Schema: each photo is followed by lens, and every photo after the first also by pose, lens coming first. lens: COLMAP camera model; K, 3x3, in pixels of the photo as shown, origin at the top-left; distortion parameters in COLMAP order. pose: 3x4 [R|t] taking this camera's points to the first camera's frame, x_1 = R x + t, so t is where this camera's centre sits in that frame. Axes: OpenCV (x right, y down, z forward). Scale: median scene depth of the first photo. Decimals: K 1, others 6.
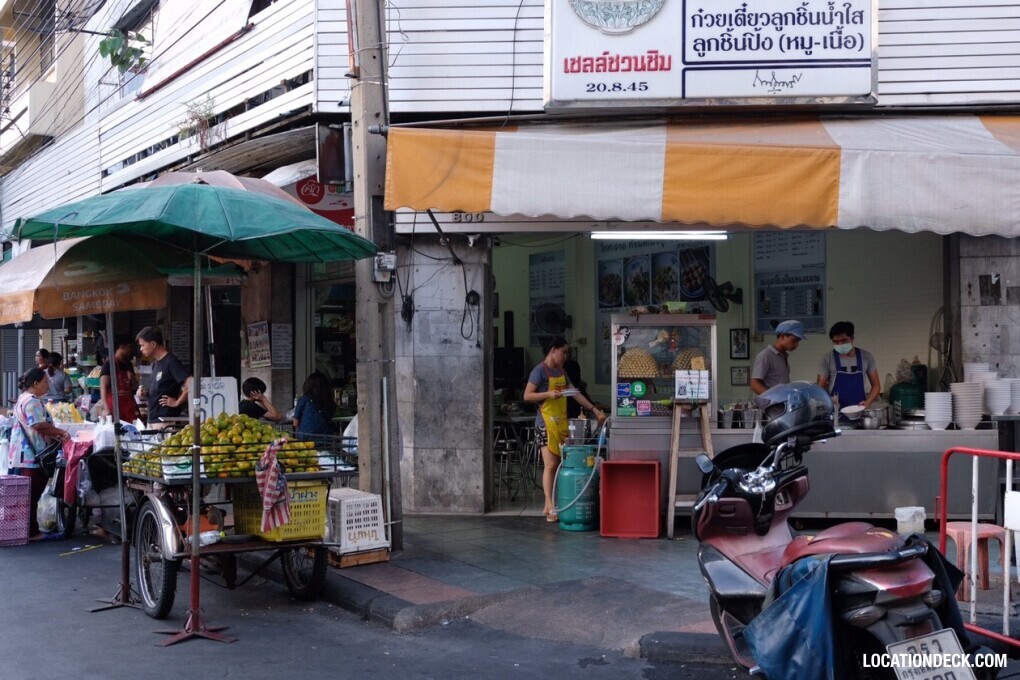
lens RADIAL K [[1084.3, 0, 522.3], [0, 1084.3, 338.6], [0, 0, 1]] dist [-0.004370, -0.001359]
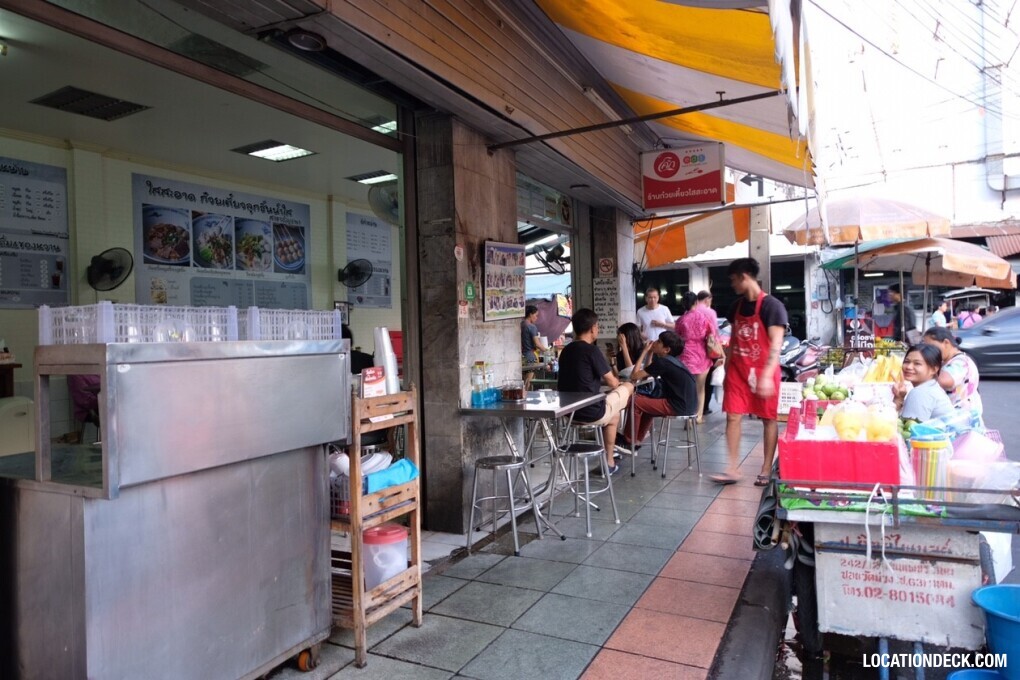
lens RADIAL K [[698.4, 0, 513.9], [0, 698.4, 334.3], [0, 0, 1]] dist [-0.046431, 0.059976]
pose [[-0.462498, 0.017345, 0.886451, -0.888726], [0.017629, 0.999791, -0.010365, 0.059865], [-0.886445, 0.010834, -0.462707, 1.771552]]
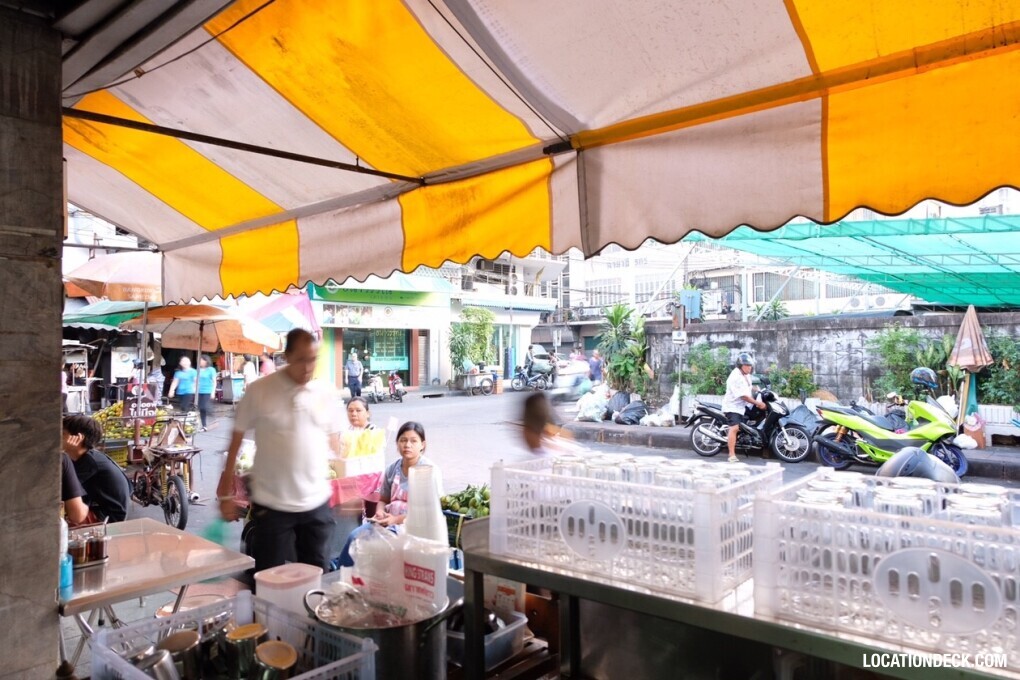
lens RADIAL K [[698.4, 0, 513.9], [0, 698.4, 334.3], [0, 0, 1]] dist [-0.046431, 0.059976]
pose [[-0.975872, 0.019830, -0.217442, -0.523200], [0.029493, 0.998712, -0.041284, 0.023144], [0.216343, -0.046701, -0.975200, 1.865287]]
